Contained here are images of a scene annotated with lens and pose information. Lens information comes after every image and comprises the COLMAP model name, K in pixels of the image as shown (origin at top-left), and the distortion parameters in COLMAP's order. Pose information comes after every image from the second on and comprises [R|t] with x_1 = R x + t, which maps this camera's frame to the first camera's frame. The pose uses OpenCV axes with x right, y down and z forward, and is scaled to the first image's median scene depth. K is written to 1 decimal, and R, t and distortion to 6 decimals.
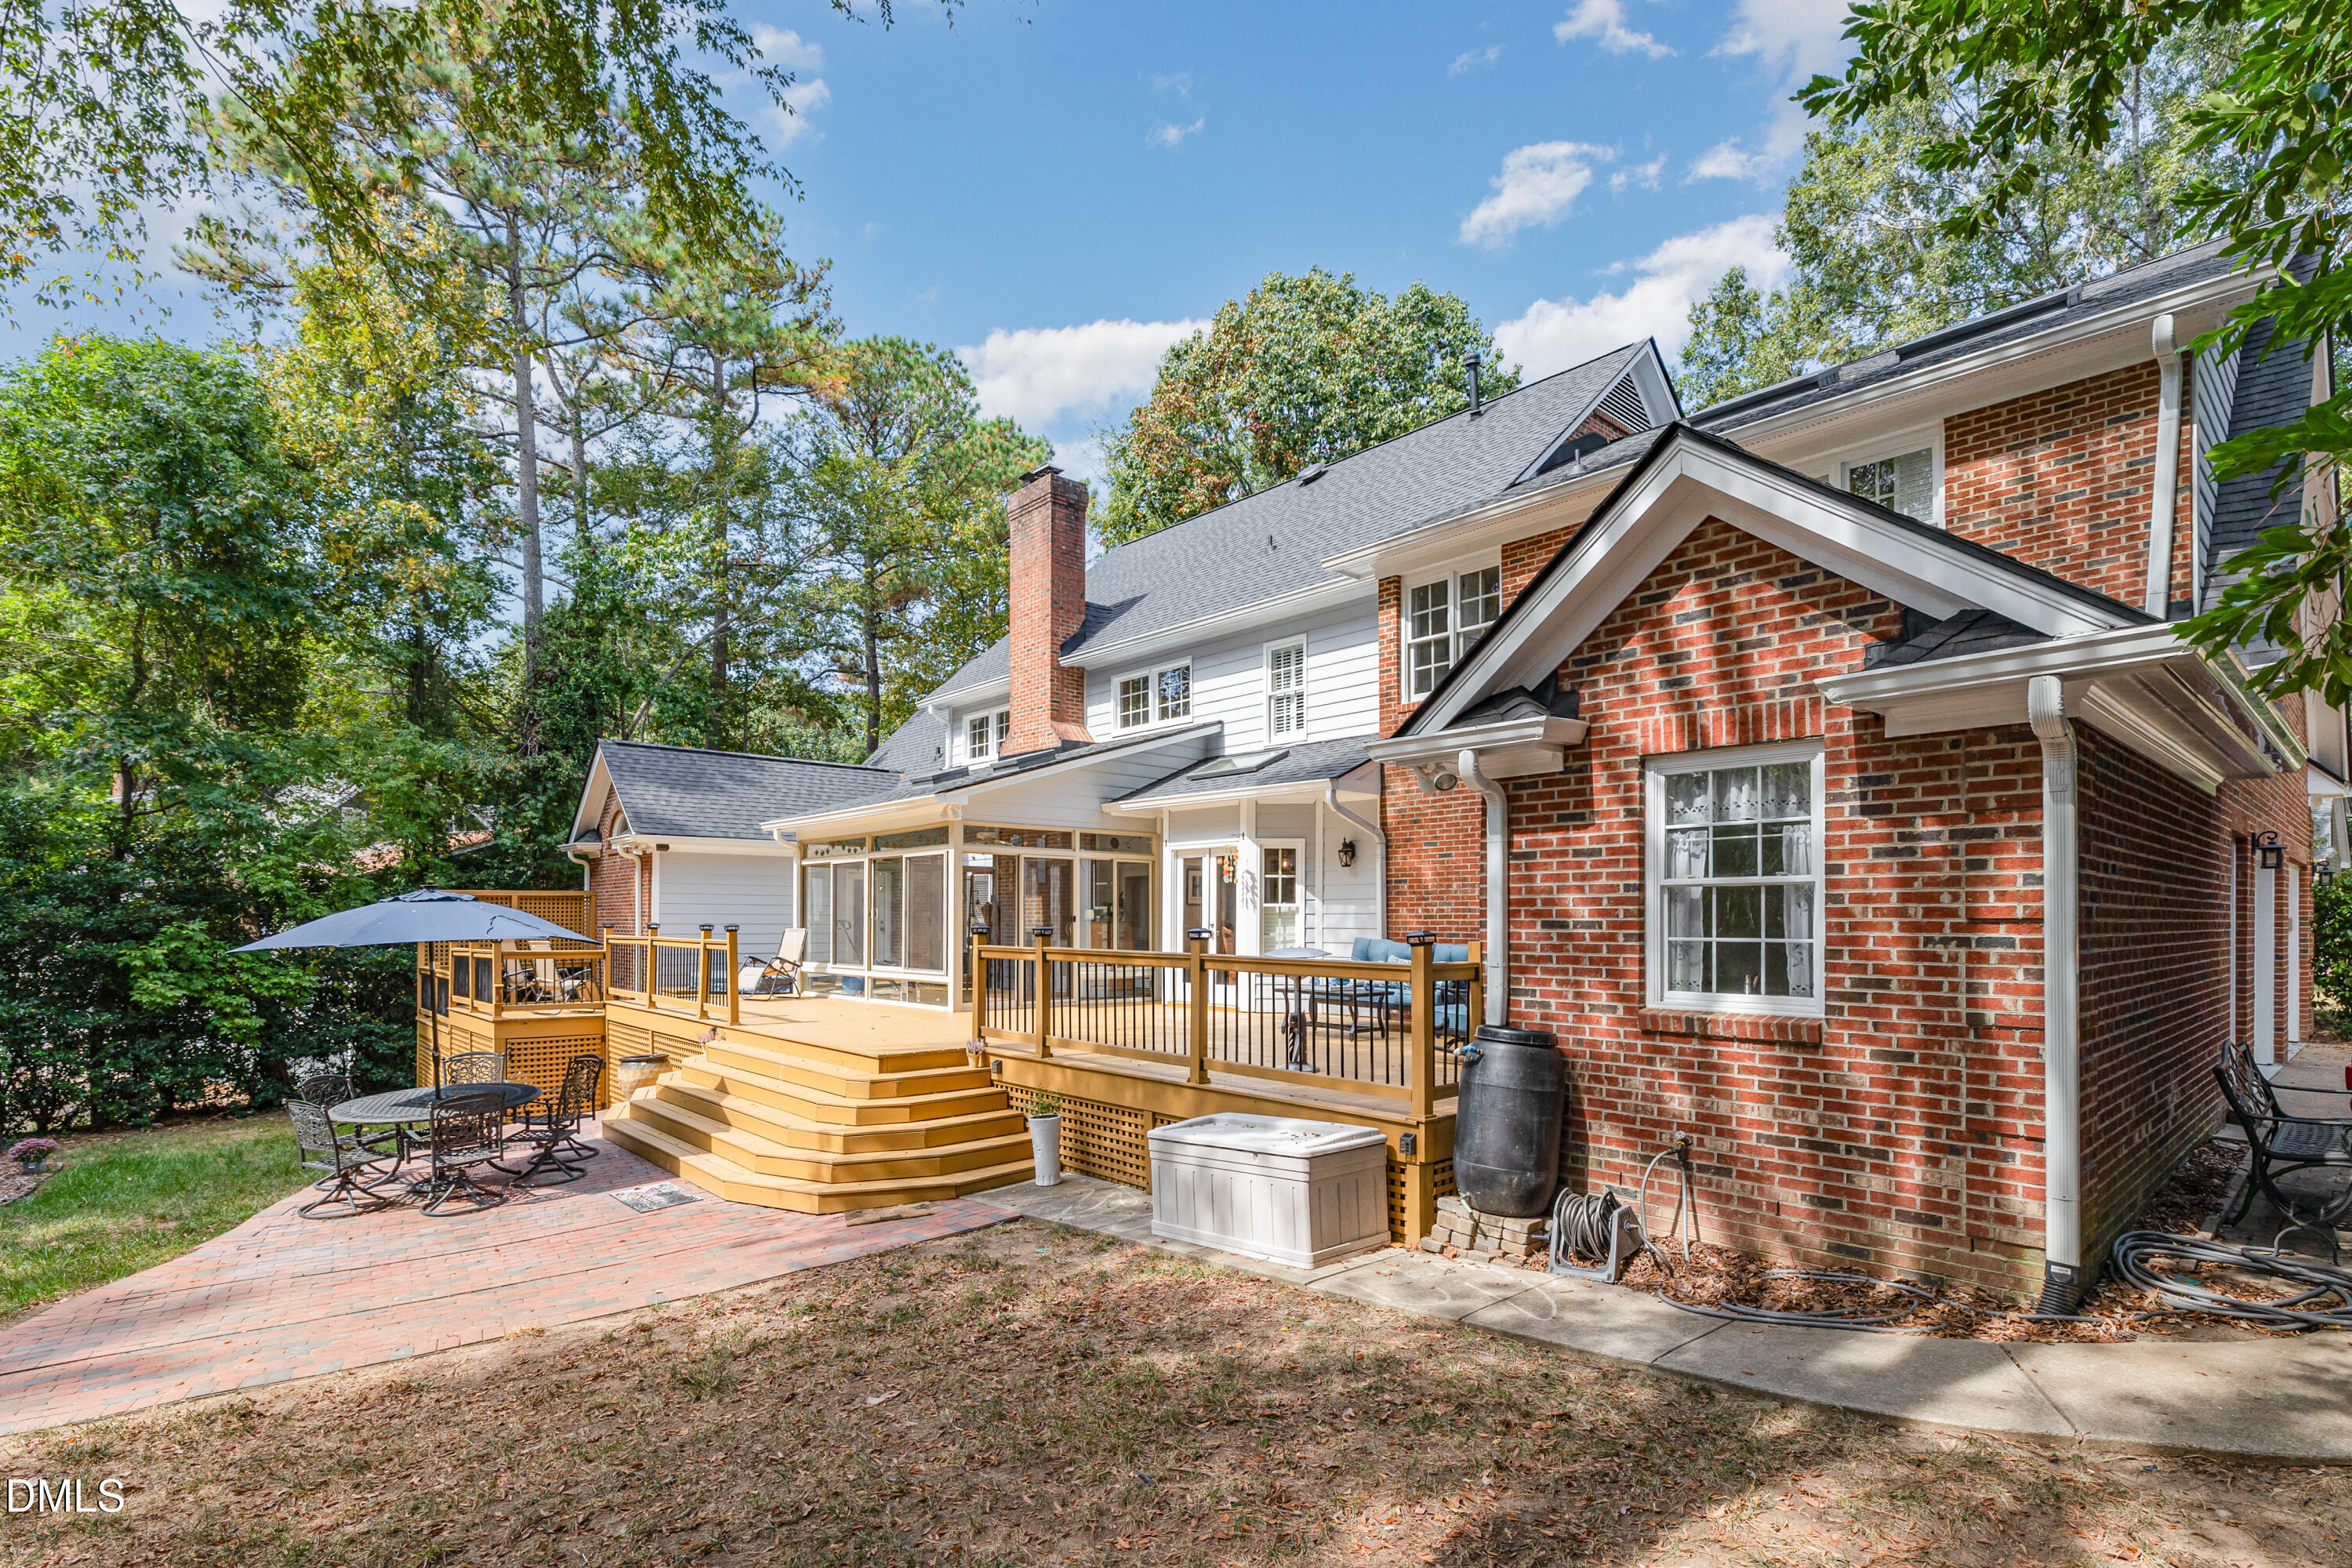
lens RADIAL K [[1099.9, 0, 1174.7], [0, 1099.9, 781.9], [0, 0, 1]] dist [-0.013676, 0.000083]
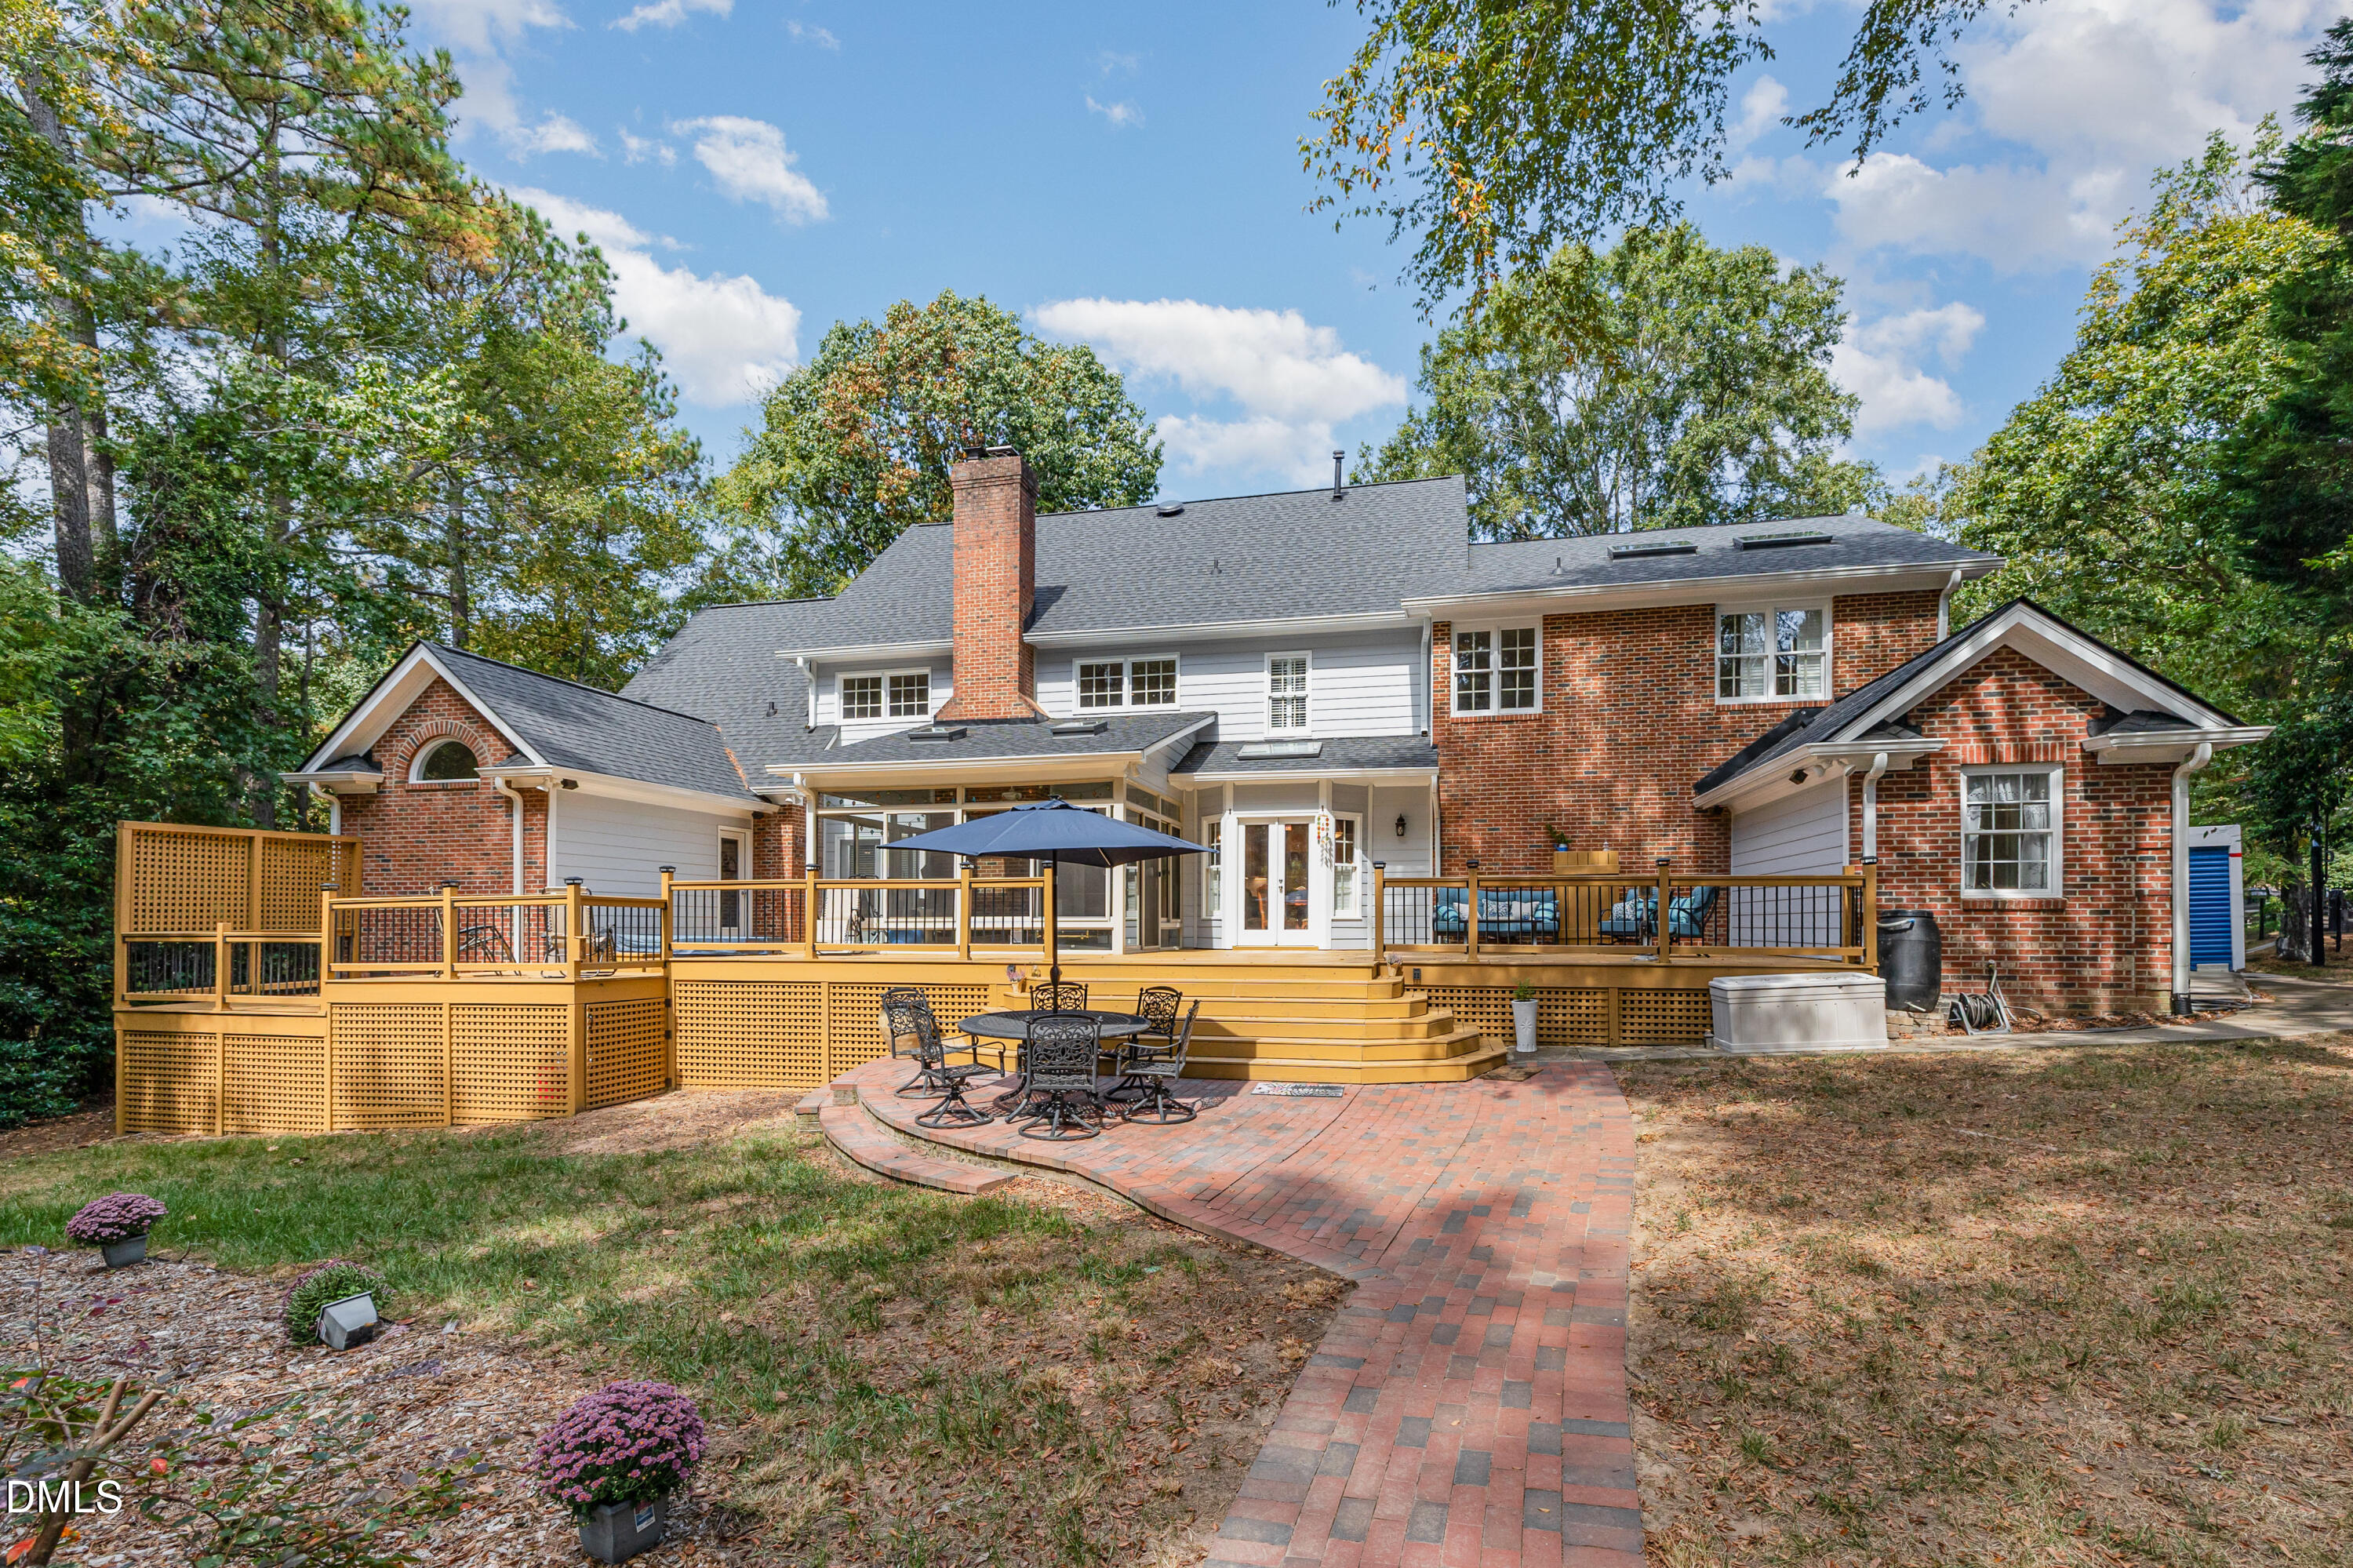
lens RADIAL K [[1037.3, 0, 1182.5], [0, 1037.3, 790.2], [0, 0, 1]] dist [-0.005136, -0.000461]
pose [[0.818552, 0.074034, 0.569642, -1.190549], [-0.071456, 0.997081, -0.026907, 0.116407], [-0.569971, -0.018680, 0.821452, 0.217345]]
